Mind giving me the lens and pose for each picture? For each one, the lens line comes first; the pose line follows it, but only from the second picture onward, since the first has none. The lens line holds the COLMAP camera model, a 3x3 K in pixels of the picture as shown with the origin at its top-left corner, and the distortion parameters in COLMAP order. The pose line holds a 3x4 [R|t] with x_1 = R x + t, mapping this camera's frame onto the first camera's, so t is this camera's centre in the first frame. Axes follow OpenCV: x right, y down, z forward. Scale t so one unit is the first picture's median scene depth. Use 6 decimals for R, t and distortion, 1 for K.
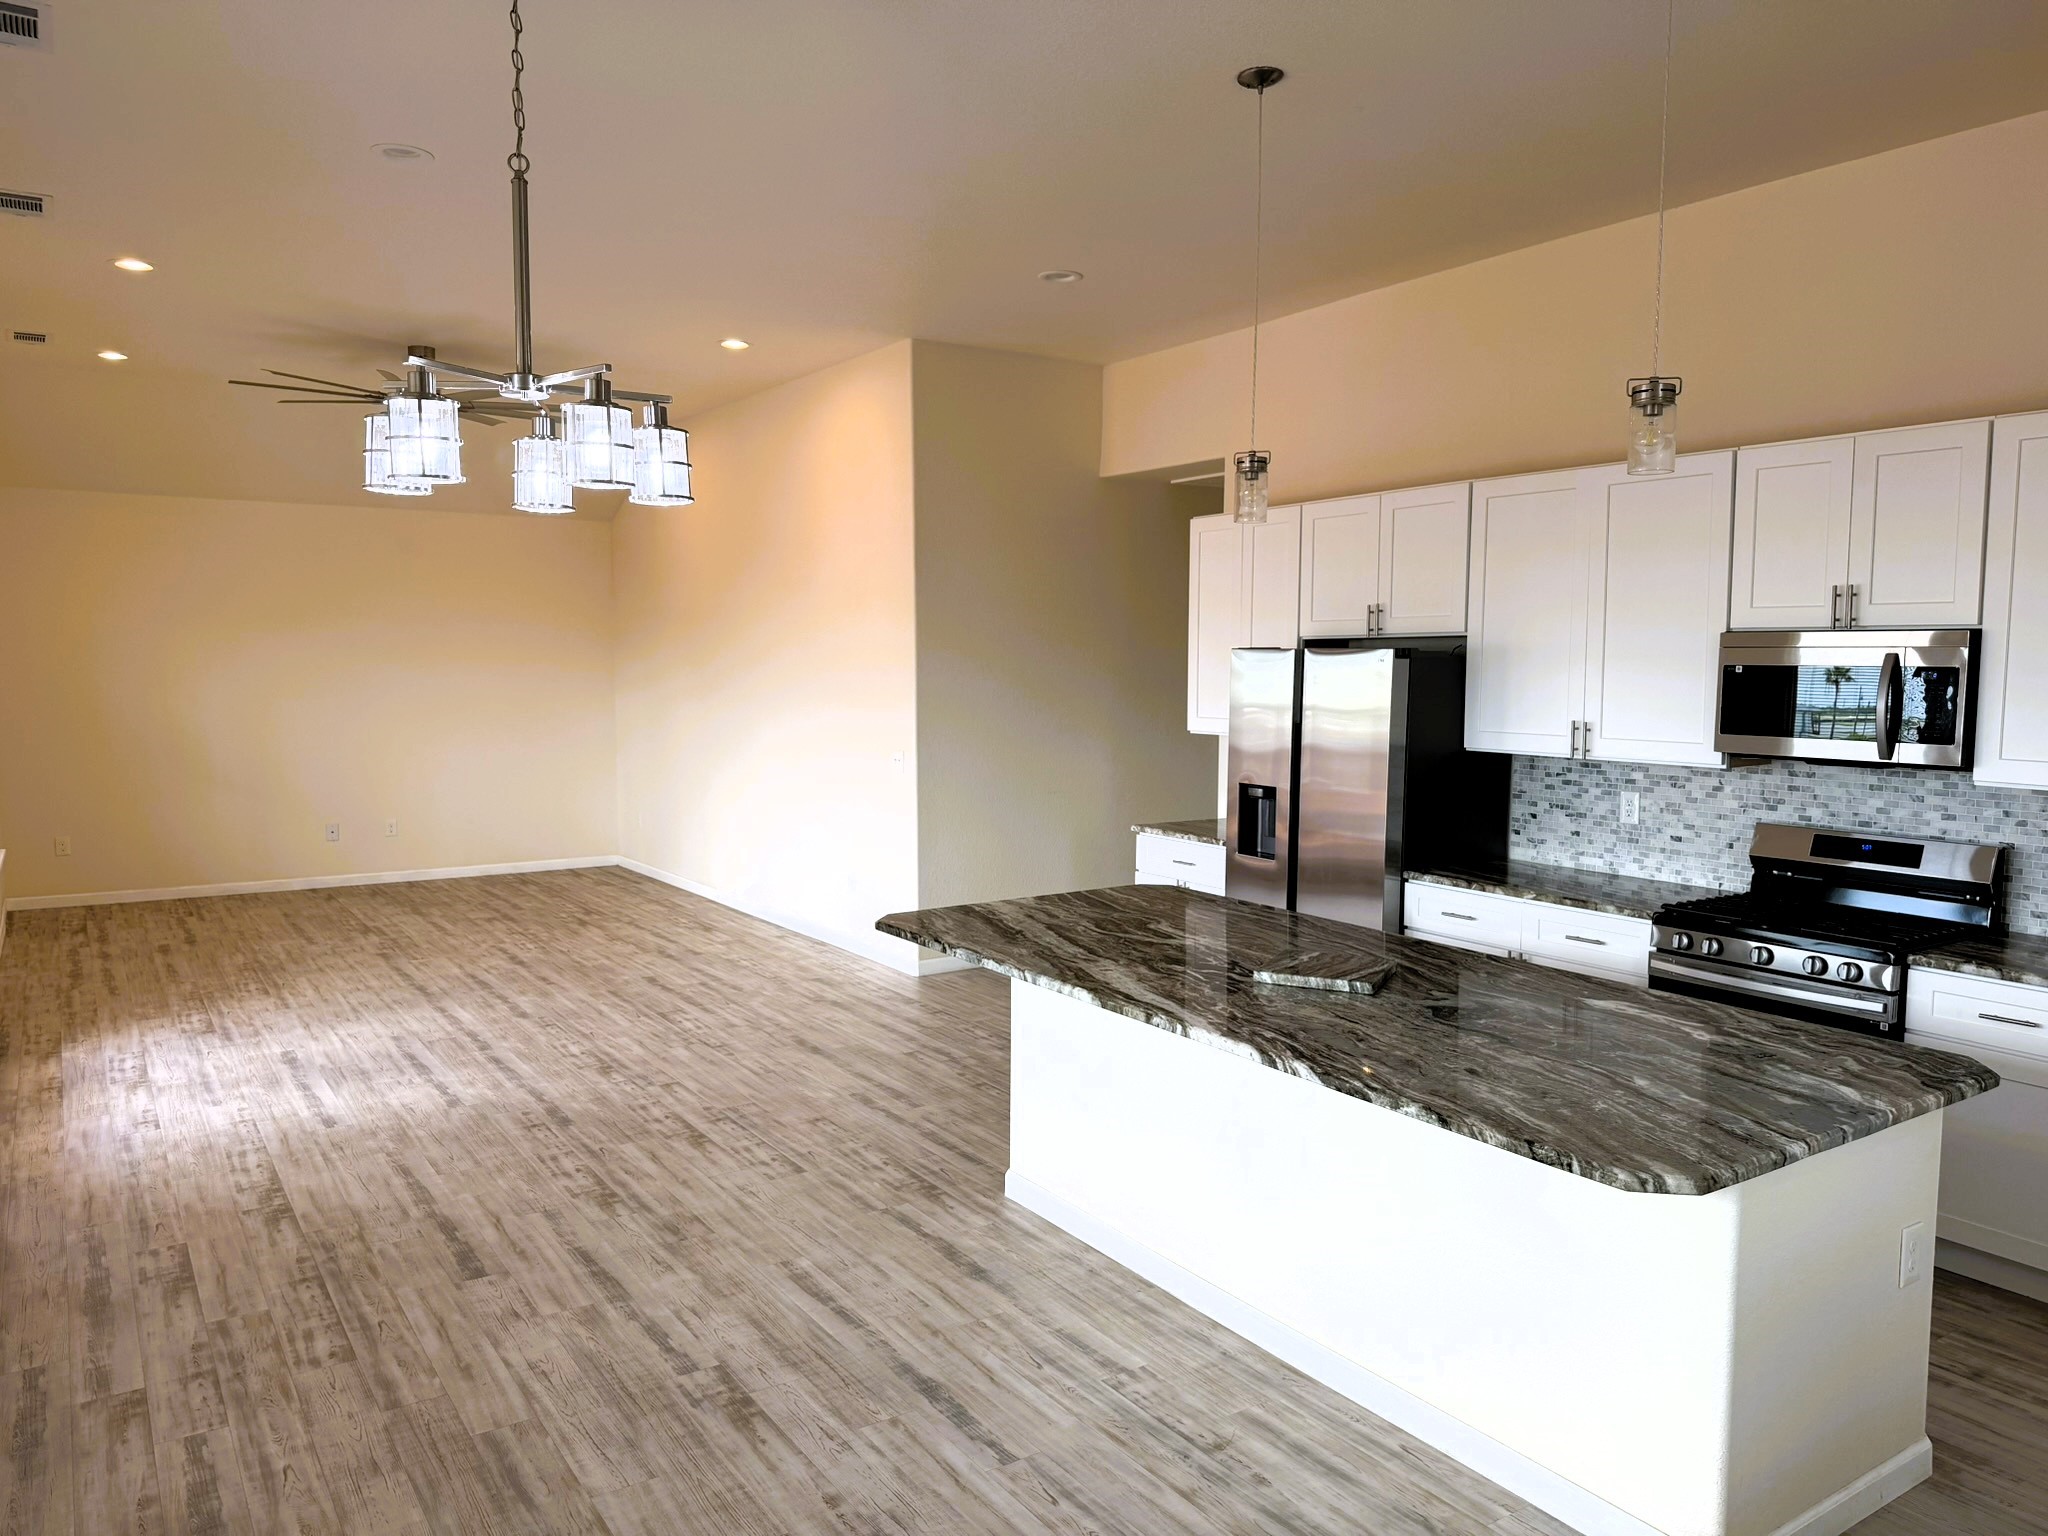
lens RADIAL K [[1446.8, 0, 1024.0], [0, 1446.8, 768.0], [0, 0, 1]] dist [-0.004224, -0.006147]
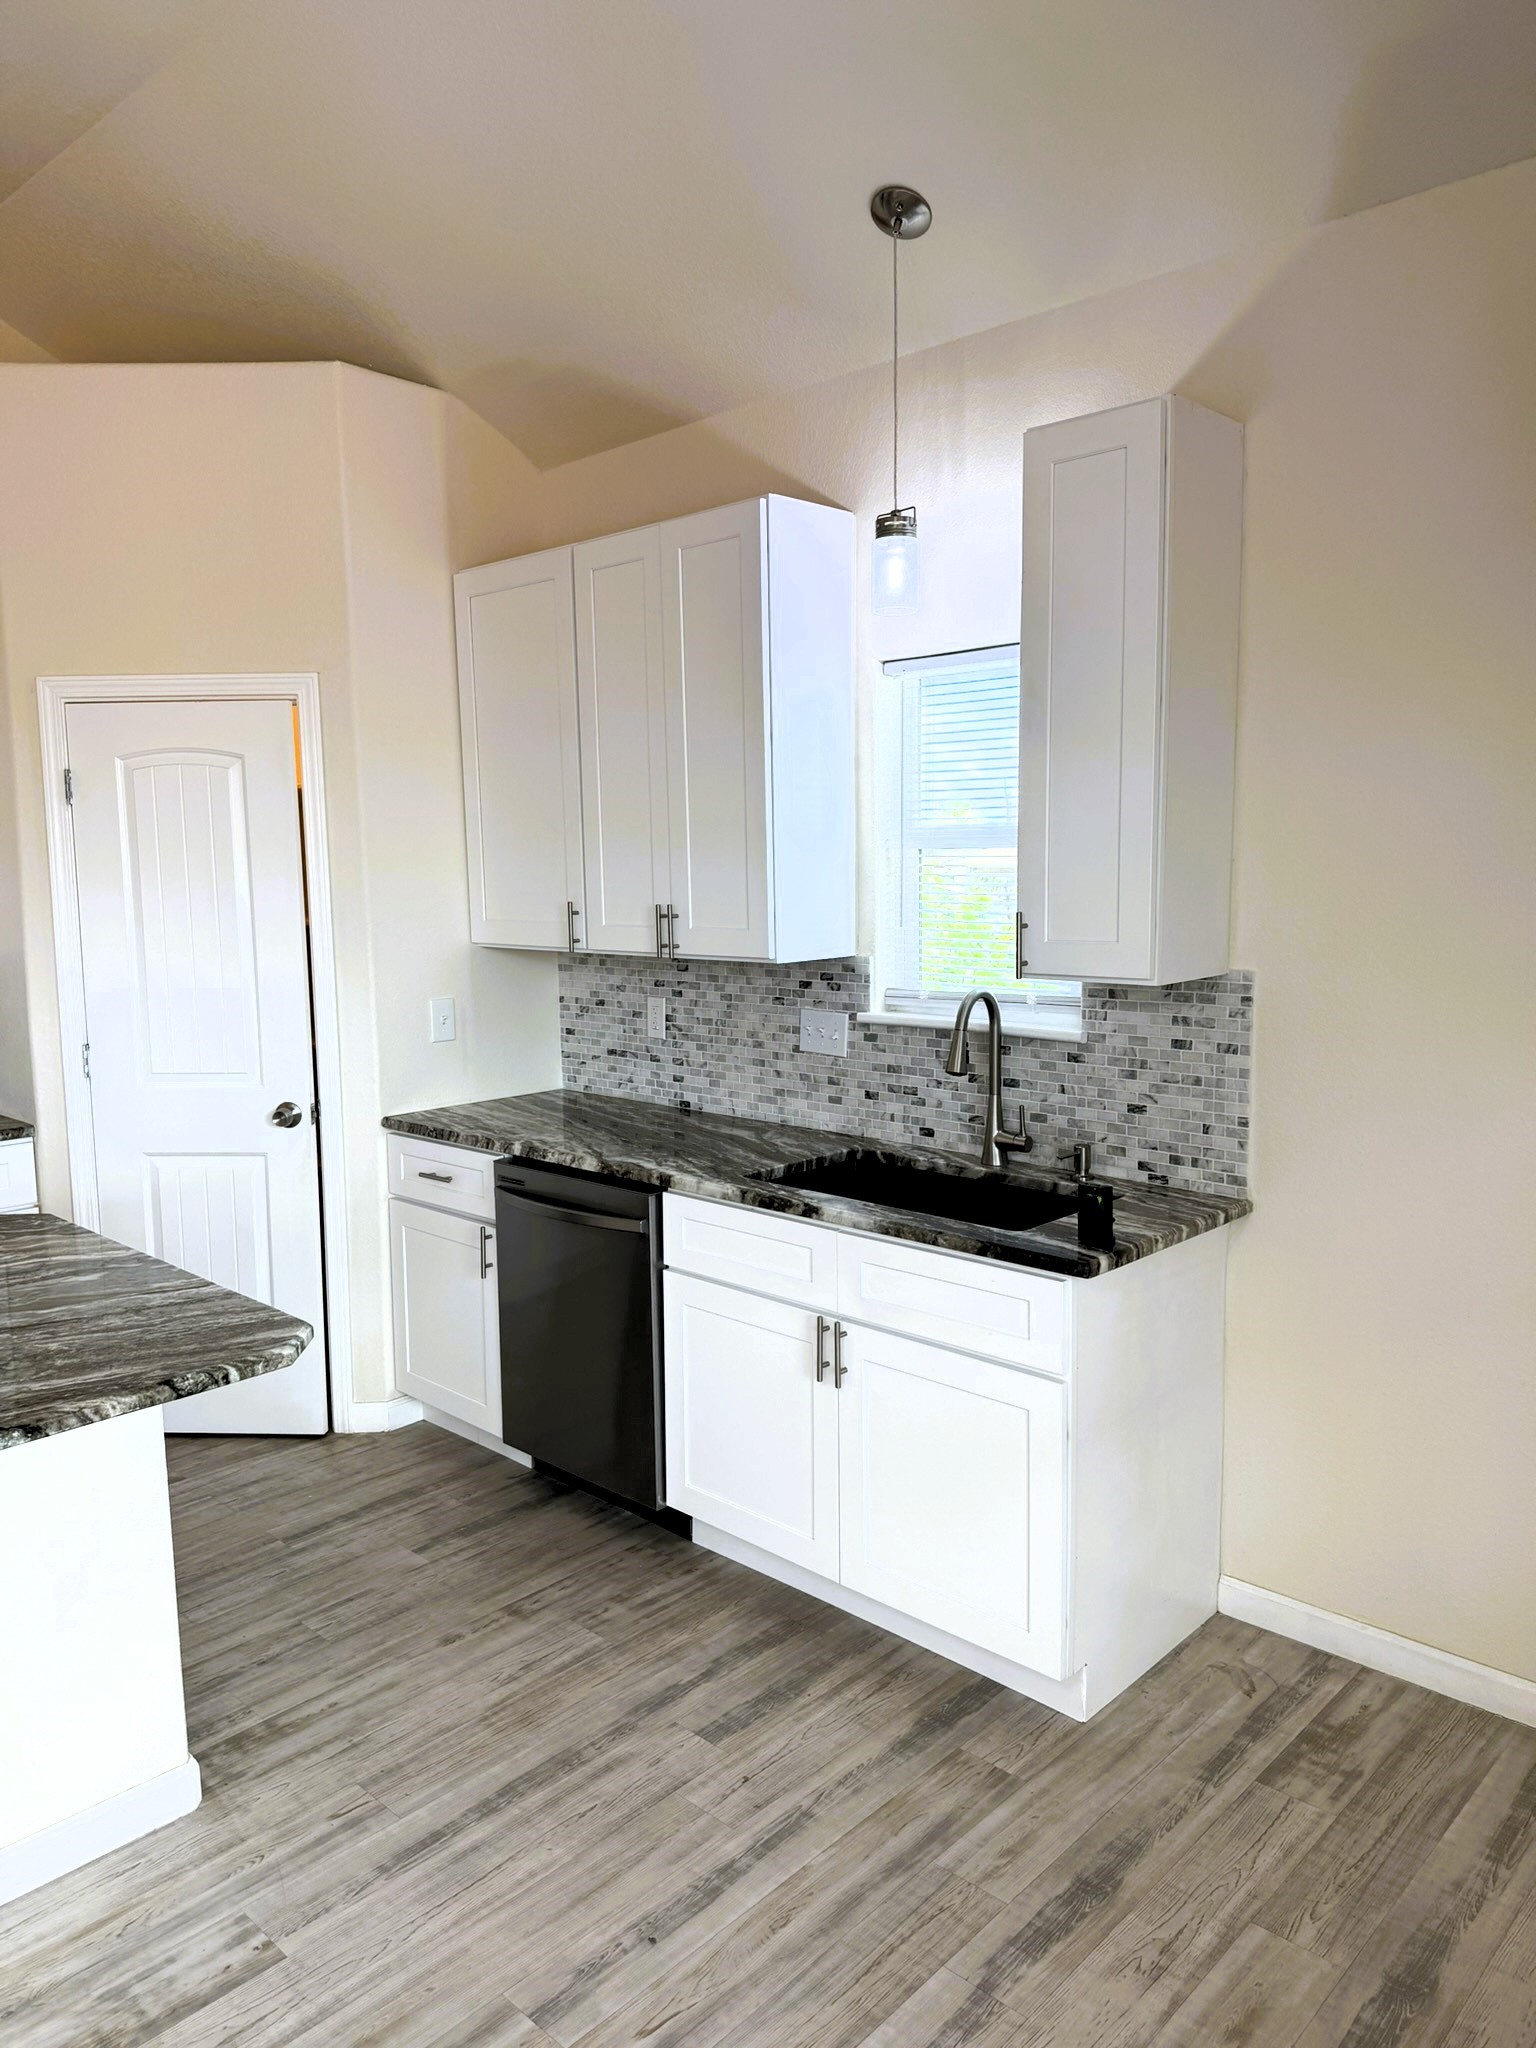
lens RADIAL K [[1446.8, 0, 797.4], [0, 1446.8, 1021.0], [0, 0, 1]] dist [-0.004224, -0.006147]
pose [[-0.242442, -0.113827, 0.963465, -0.288896], [0.090961, 0.986052, 0.139384, -0.011810], [-0.965892, 0.121431, -0.228707, 0.484245]]
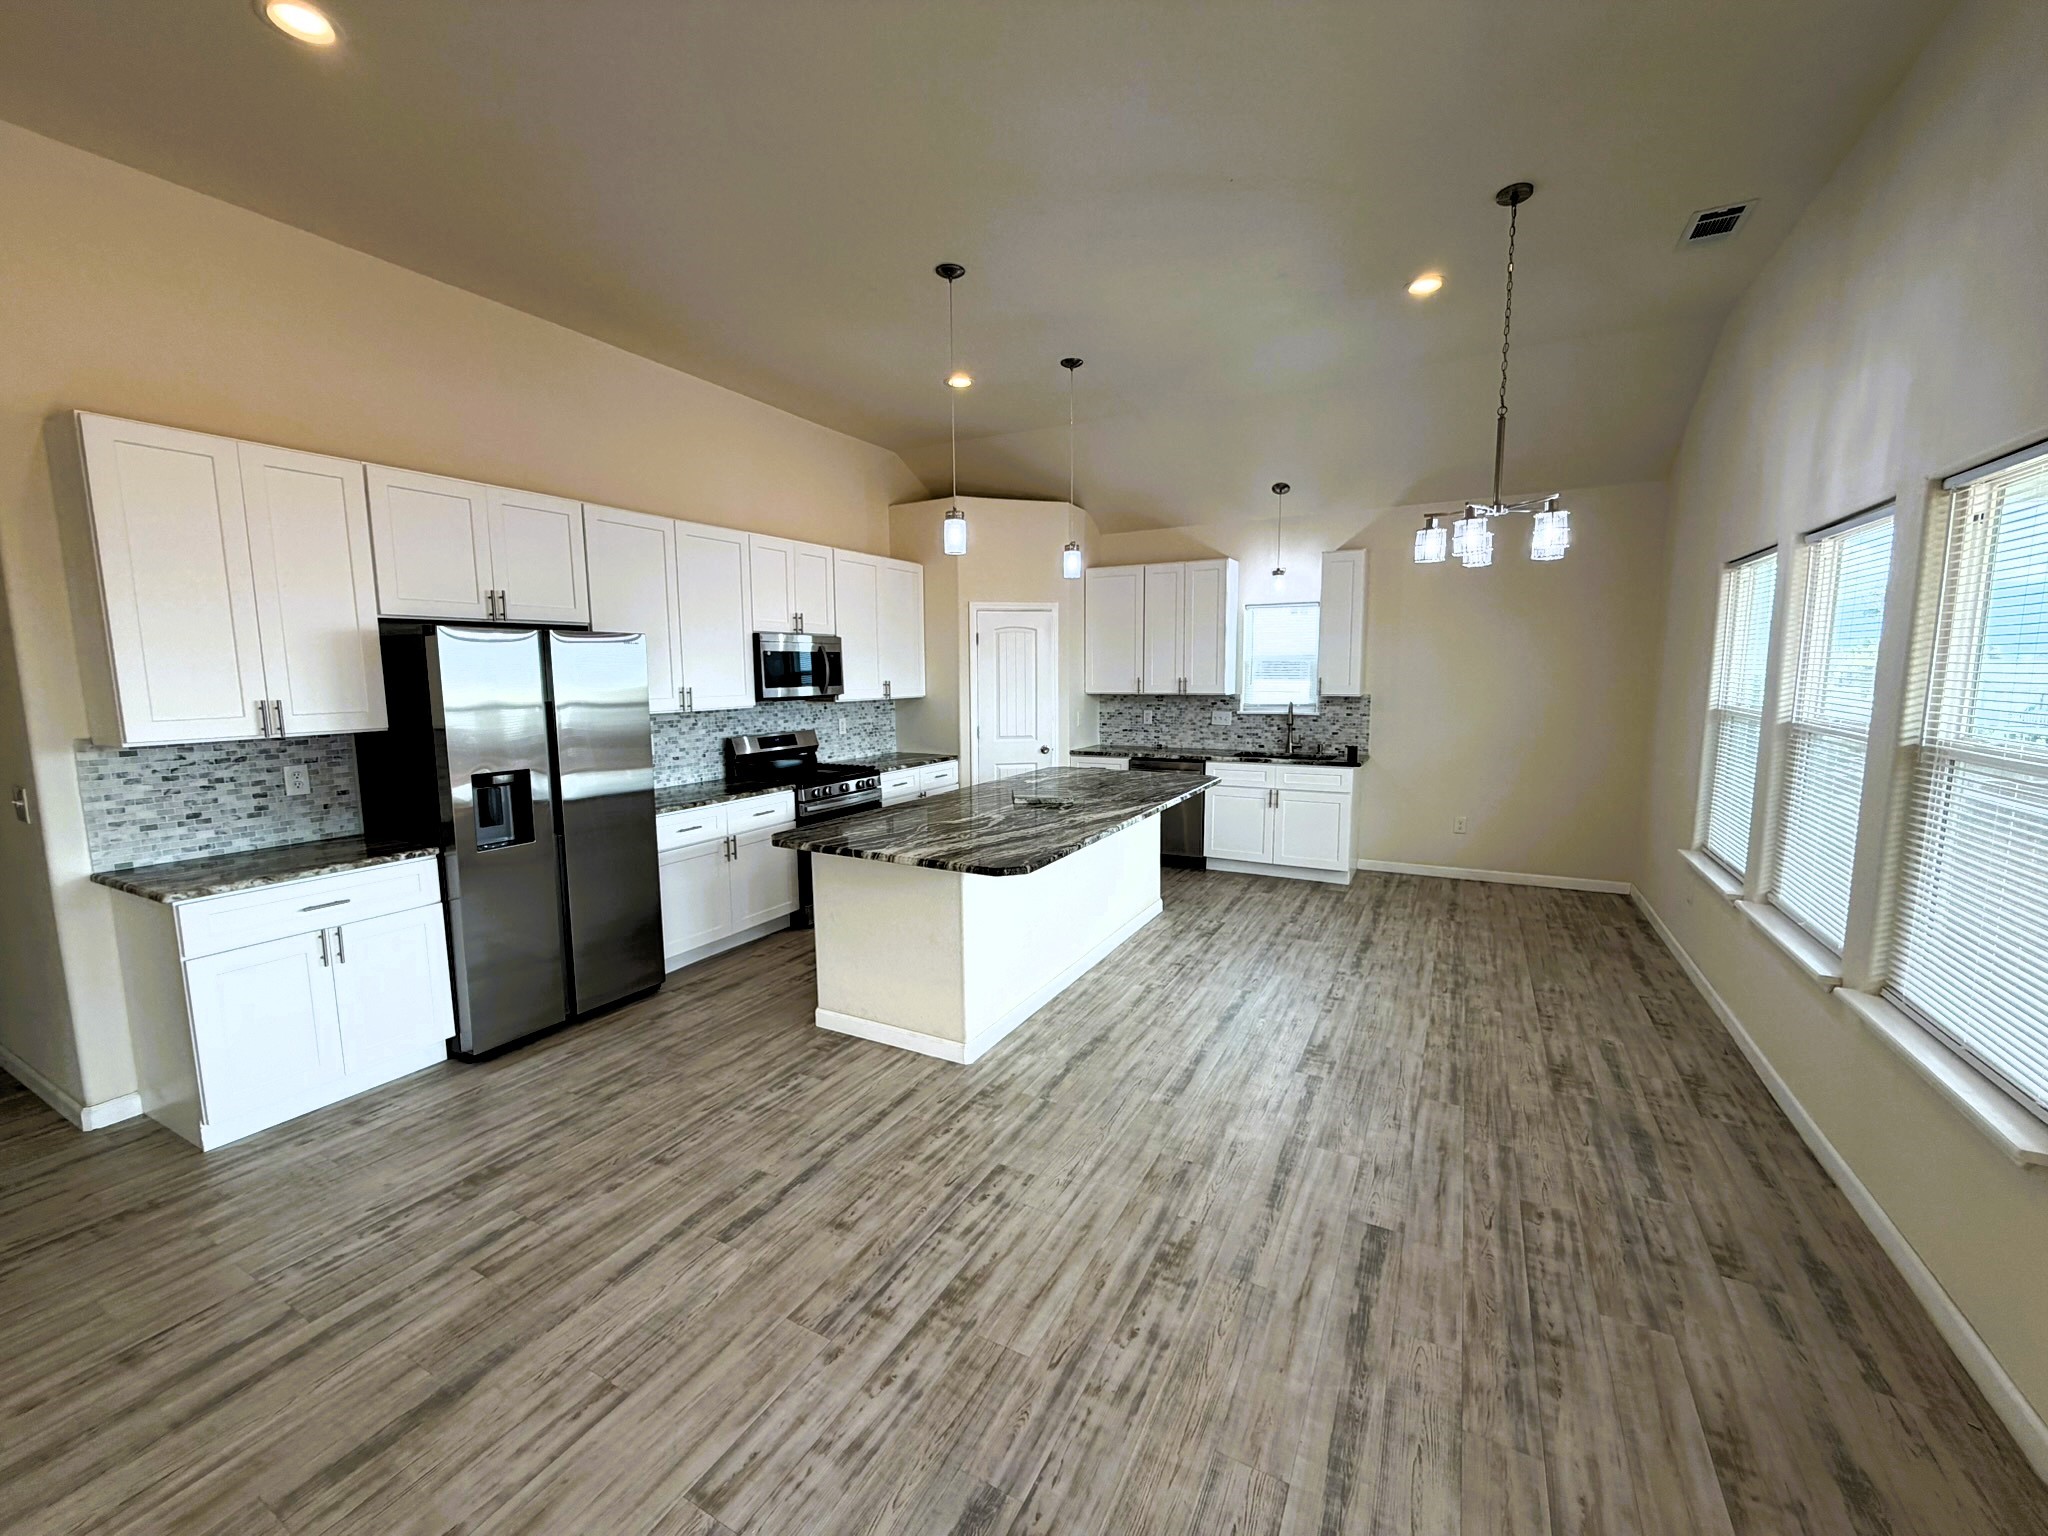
lens RADIAL K [[814.6, 0, 1024.0], [0, 814.6, 768.0], [0, 0, 1]] dist [0.000930, 0.000064]
pose [[-0.464696, -0.108092, 0.878848, -0.696026], [0.081374, 0.983108, 0.163942, -0.080978], [-0.881723, 0.147699, -0.448051, 1.357074]]
